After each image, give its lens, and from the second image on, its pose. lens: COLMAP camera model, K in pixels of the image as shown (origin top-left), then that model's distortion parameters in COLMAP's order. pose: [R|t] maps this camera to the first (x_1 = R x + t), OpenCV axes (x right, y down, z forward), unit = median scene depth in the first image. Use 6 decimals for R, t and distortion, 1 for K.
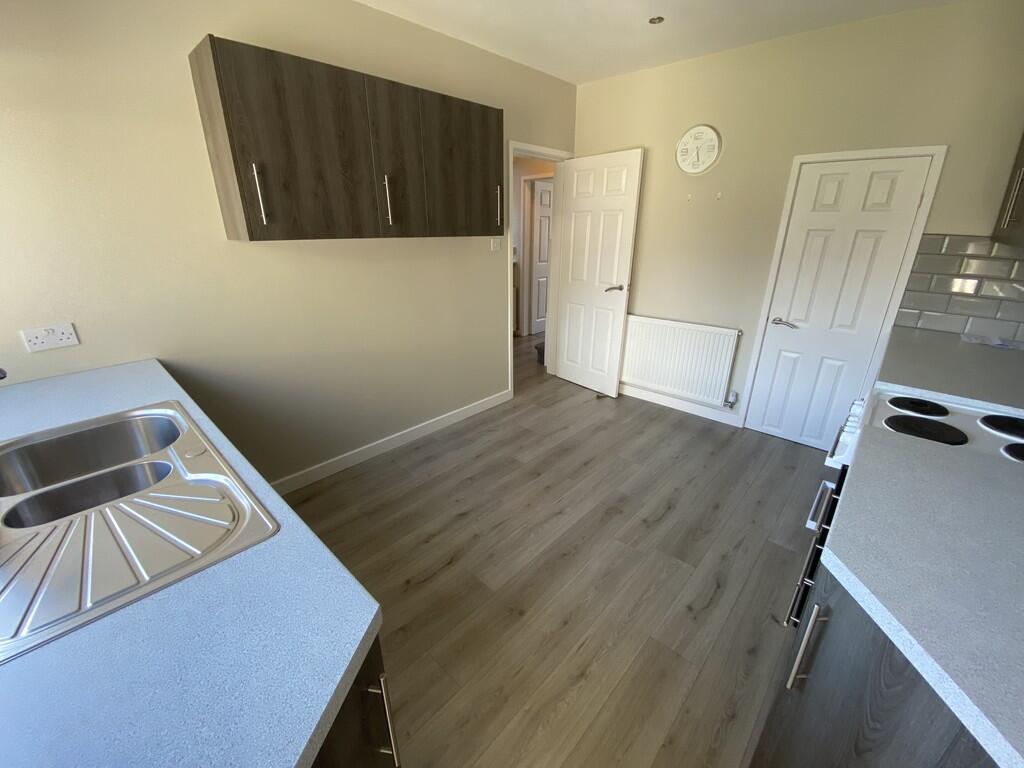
lens RADIAL K [[420.1, 0, 506.1], [0, 420.1, 385.9], [0, 0, 1]] dist [-0.000245, -0.000177]
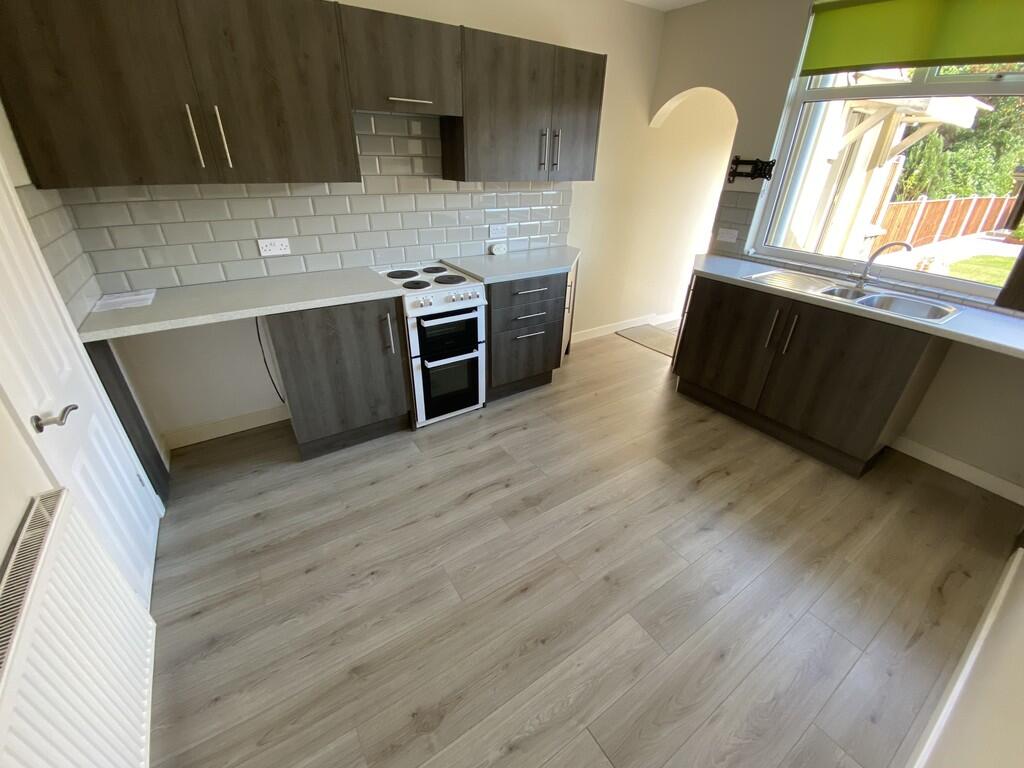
lens RADIAL K [[420.1, 0, 506.1], [0, 420.1, 385.9], [0, 0, 1]] dist [-0.000245, -0.000177]
pose [[-0.972326, -0.119022, 0.201037, 0.151339], [0.074853, 0.656430, 0.750664, -0.554306], [-0.221313, 0.744938, -0.629355, 1.372732]]
